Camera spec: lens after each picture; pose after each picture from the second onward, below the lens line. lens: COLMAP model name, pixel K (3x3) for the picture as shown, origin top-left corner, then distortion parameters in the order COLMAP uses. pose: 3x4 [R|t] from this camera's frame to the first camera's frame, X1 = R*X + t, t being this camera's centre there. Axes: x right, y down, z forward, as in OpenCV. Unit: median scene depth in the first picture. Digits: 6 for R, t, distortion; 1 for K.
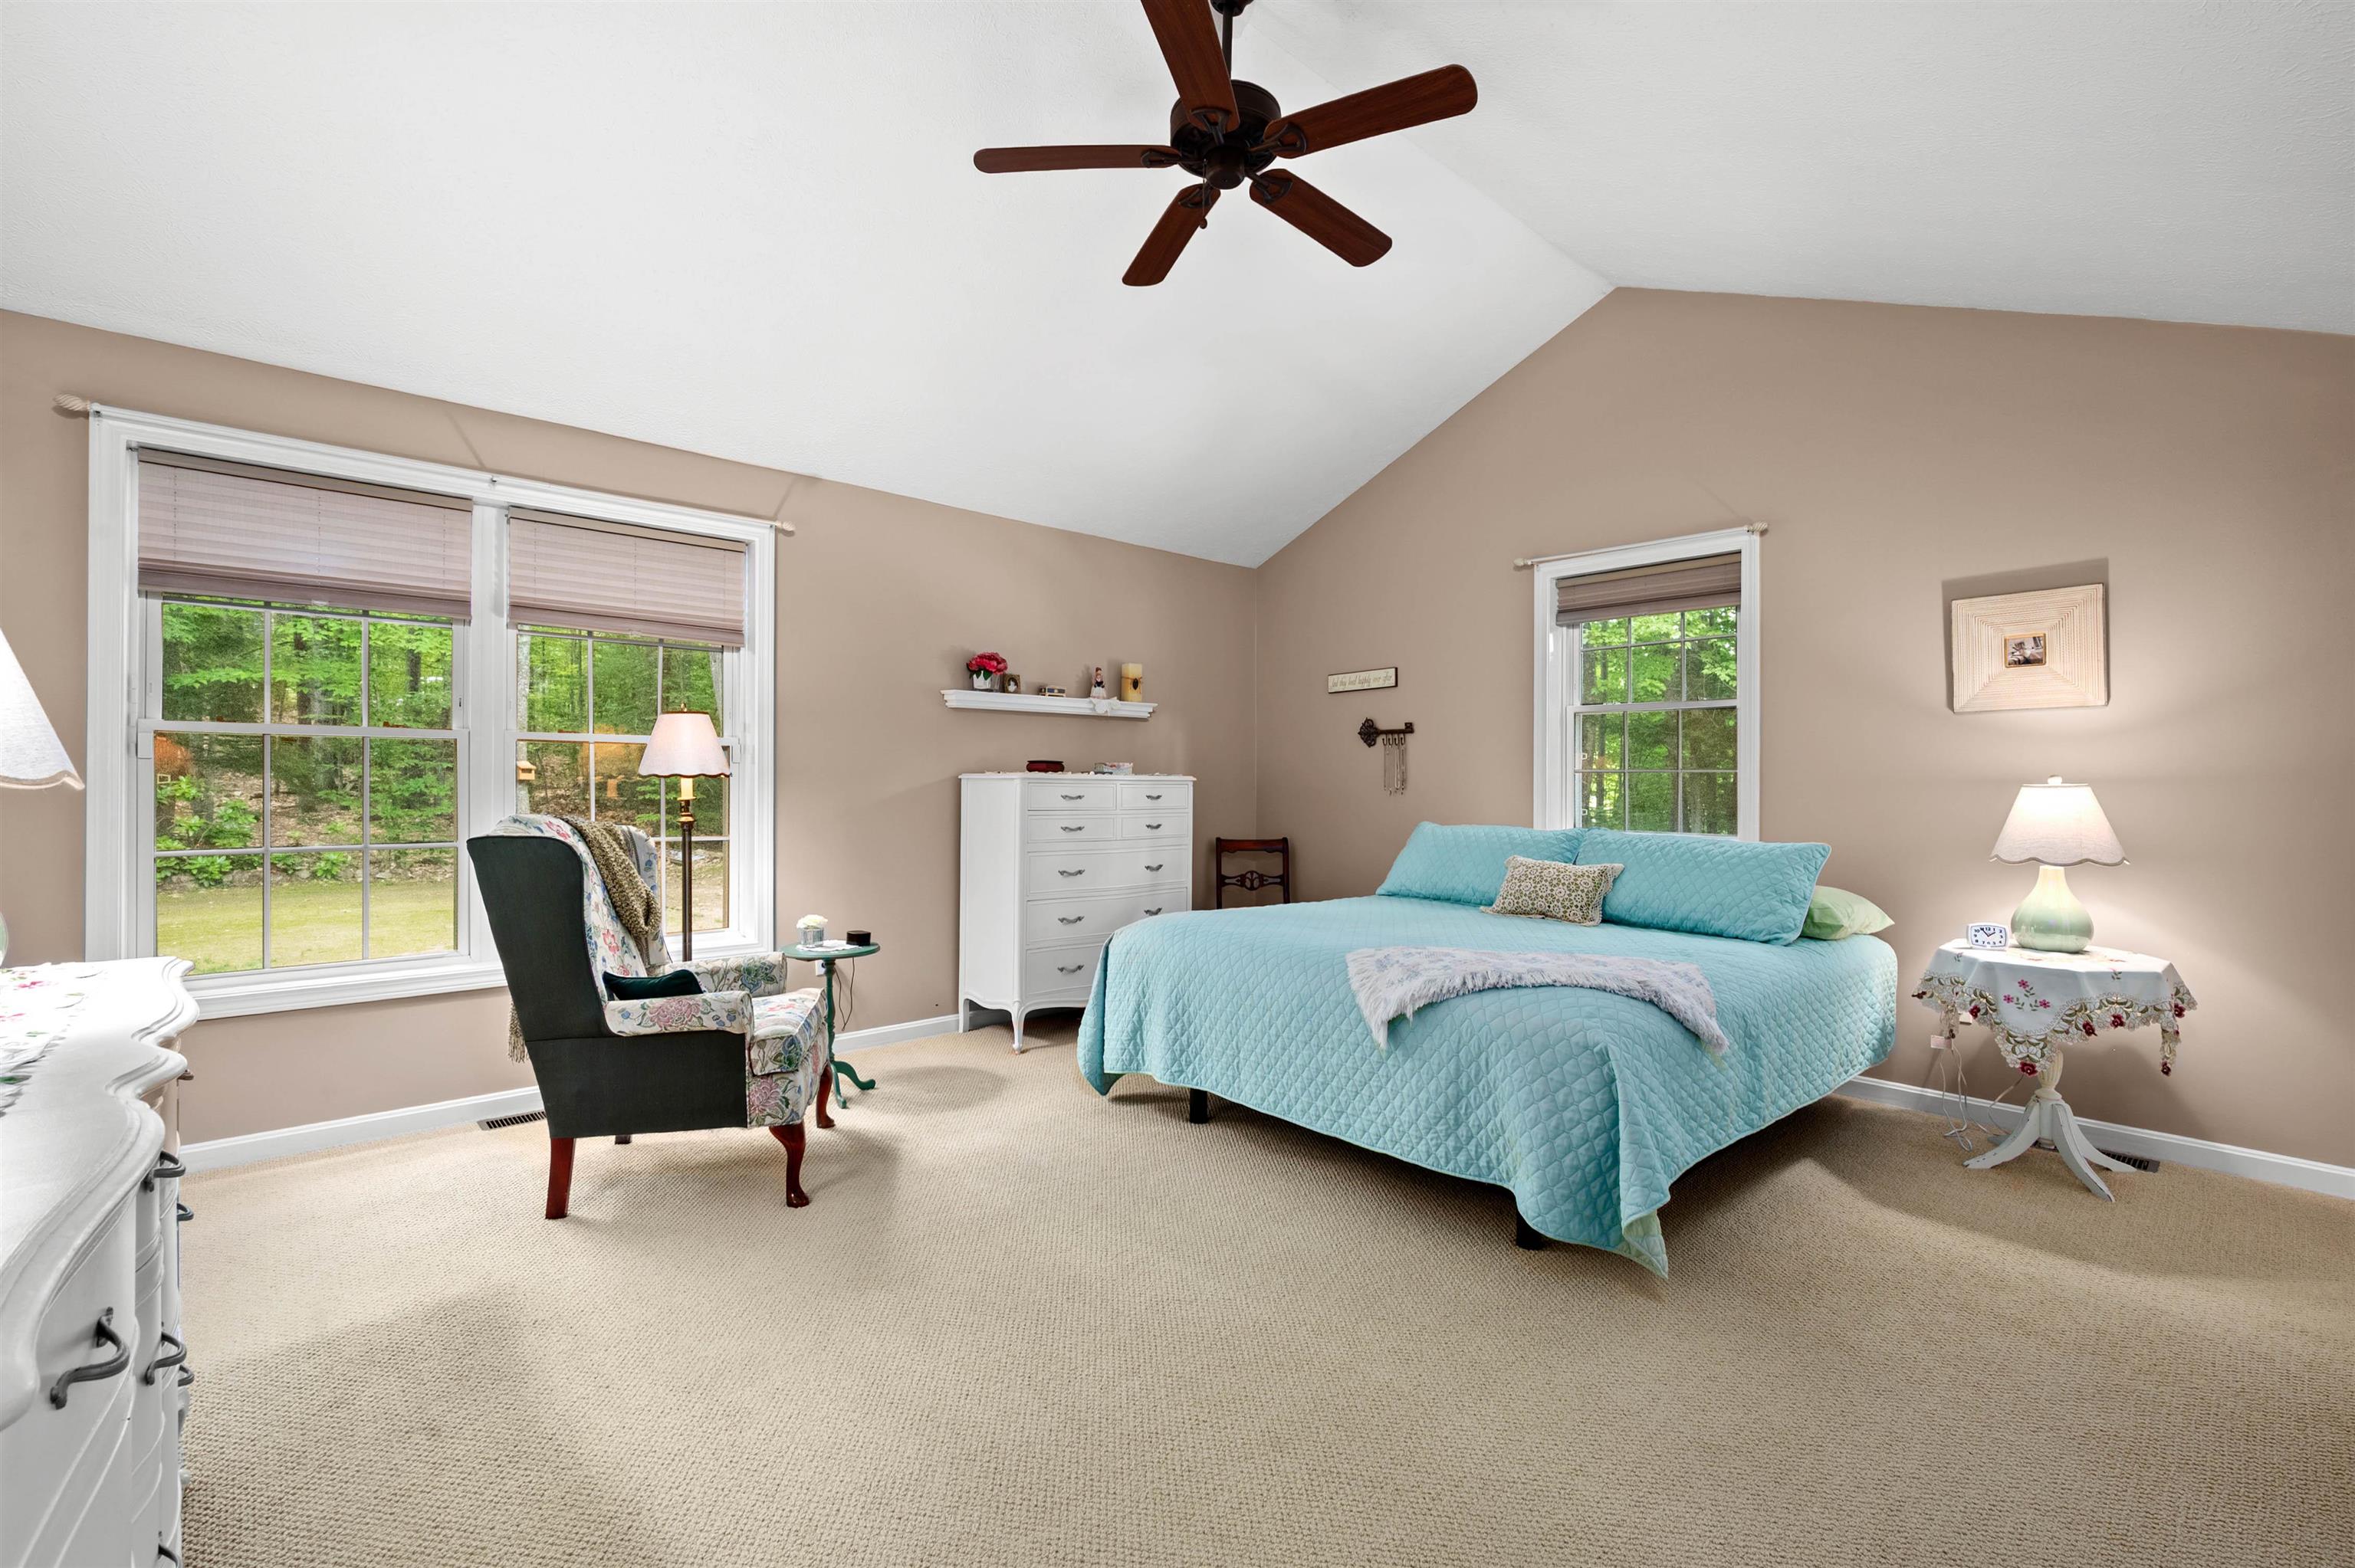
lens RADIAL K [[1006.7, 0, 1185.4], [0, 1006.7, 783.6], [0, 0, 1]] dist [-0.001774, 0.000111]
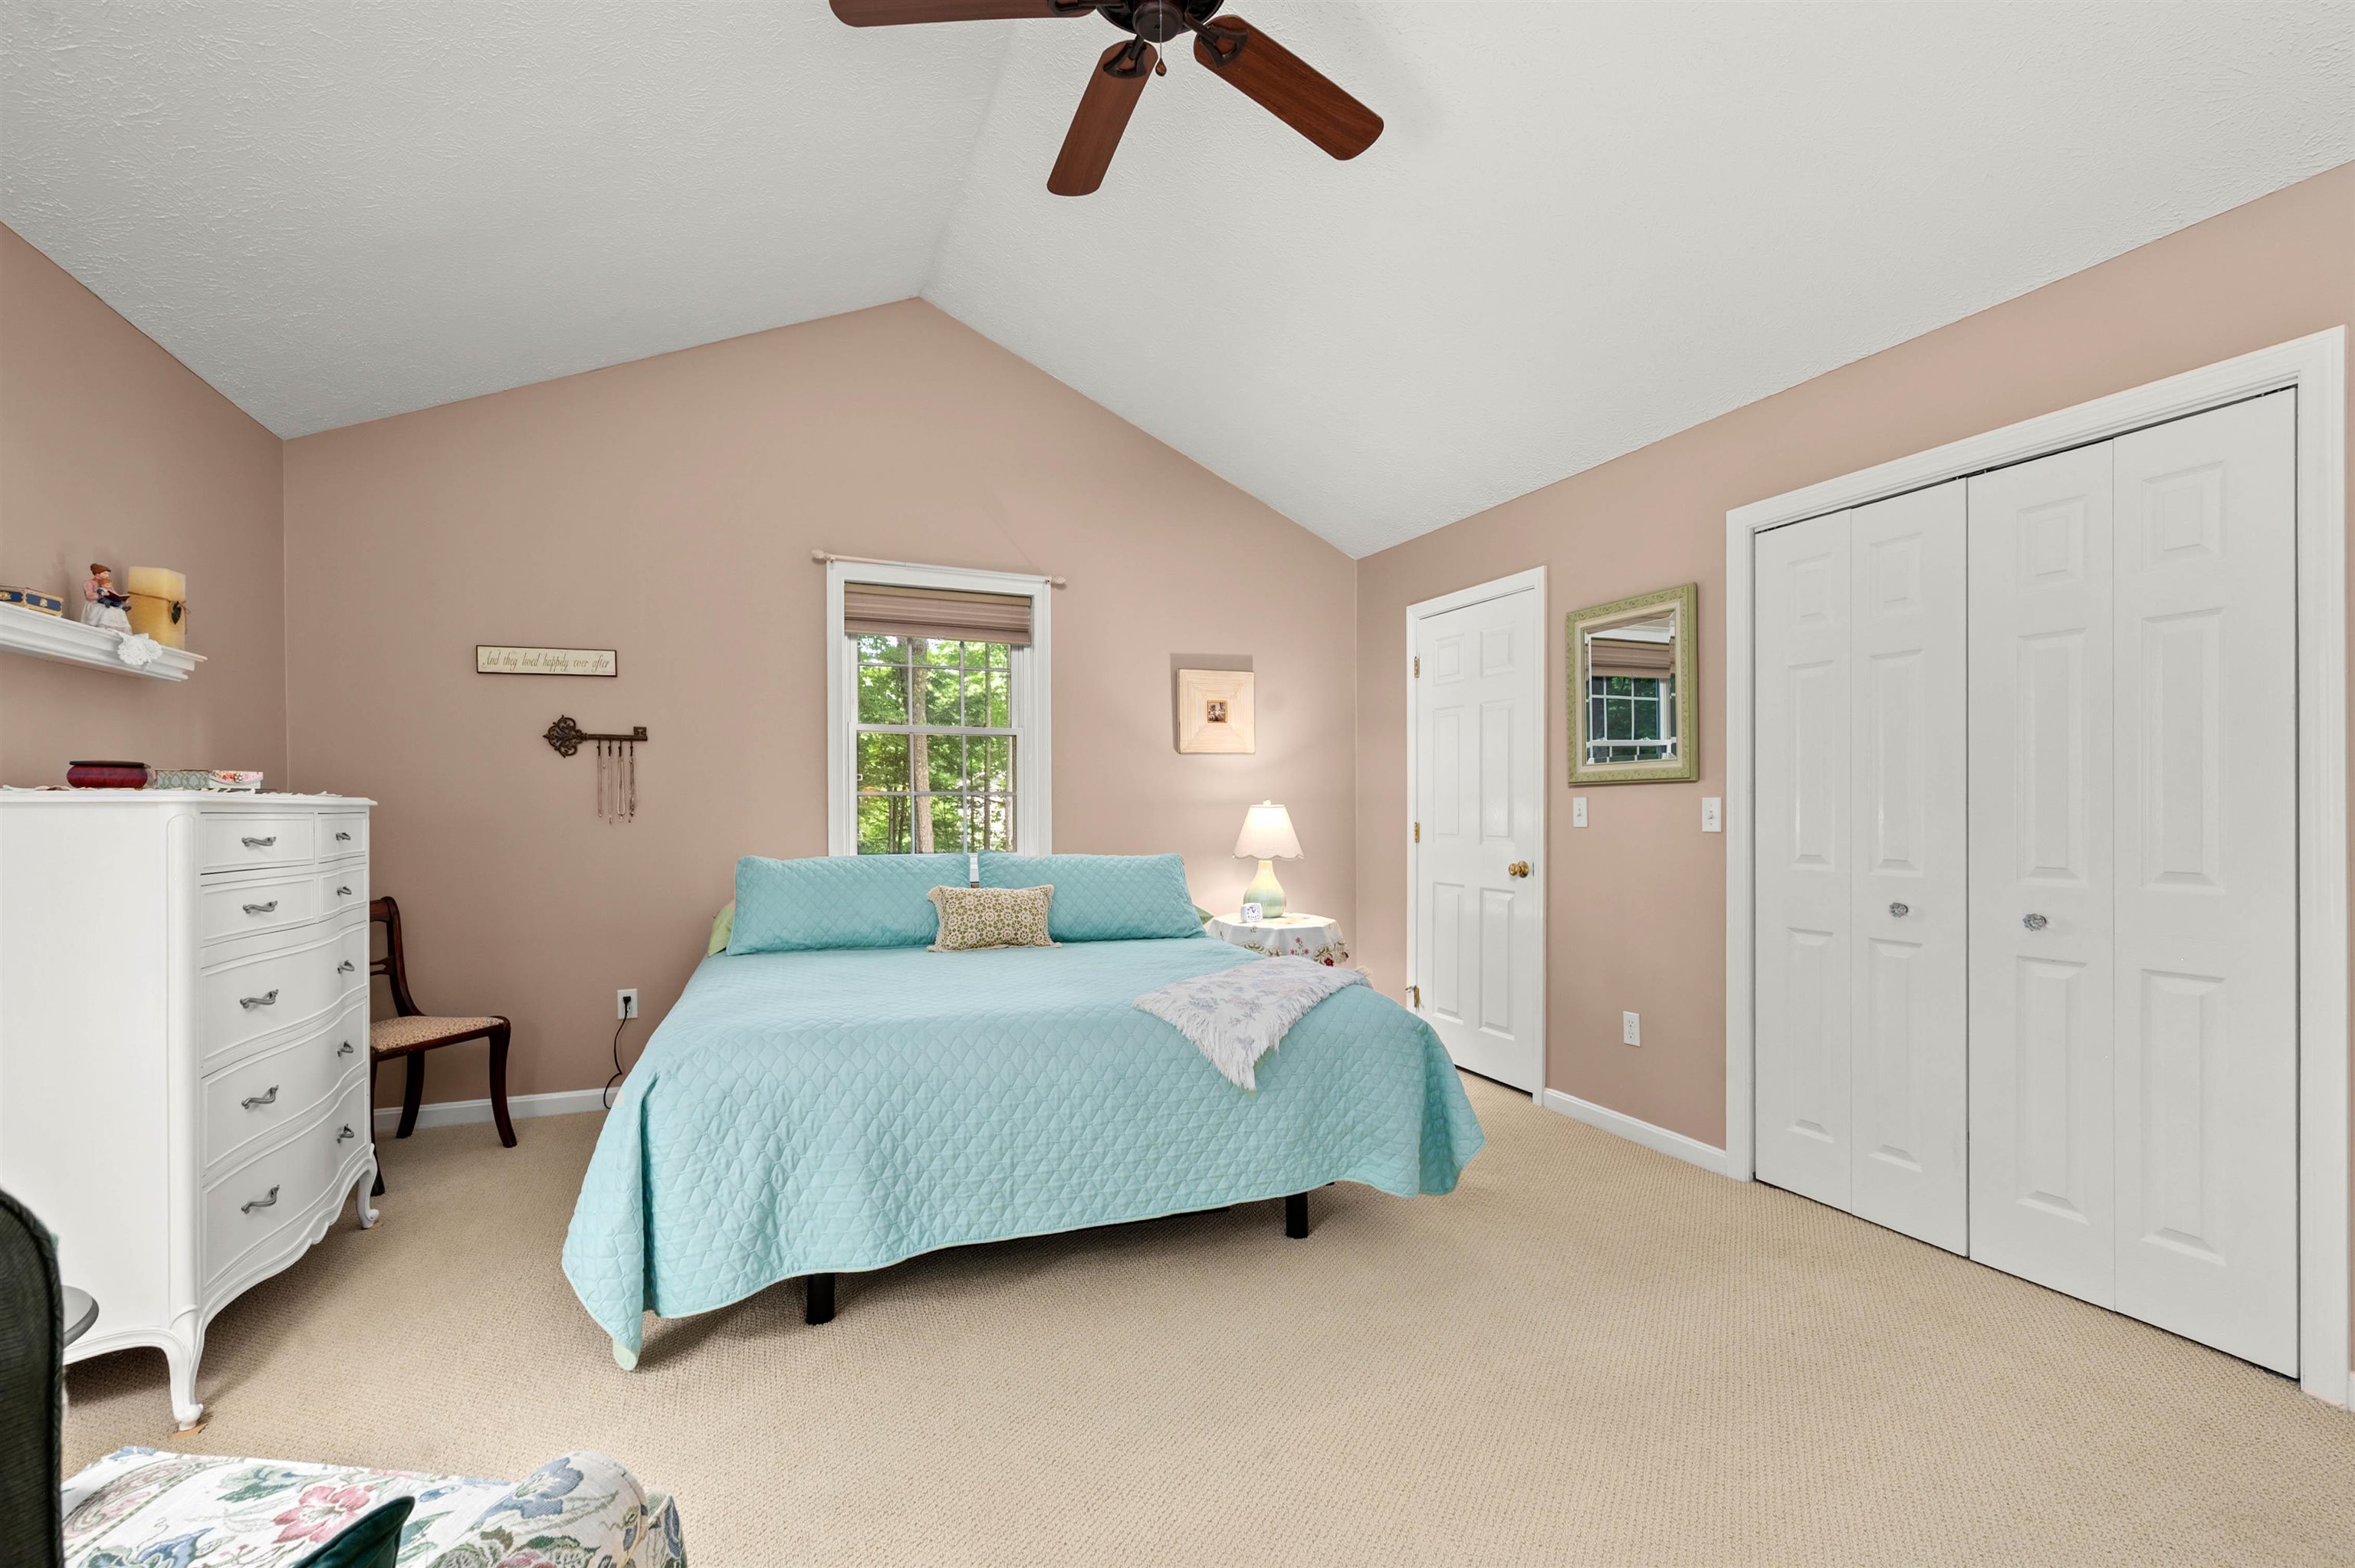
lens RADIAL K [[1006.7, 0, 1193.4], [0, 1006.7, 815.5], [0, 0, 1]] dist [-0.001774, 0.000111]
pose [[0.348740, -0.014523, 0.937107, -0.493255], [0.004026, 0.999894, 0.013998, -0.004650], [-0.937211, -0.001109, 0.348761, 0.509495]]
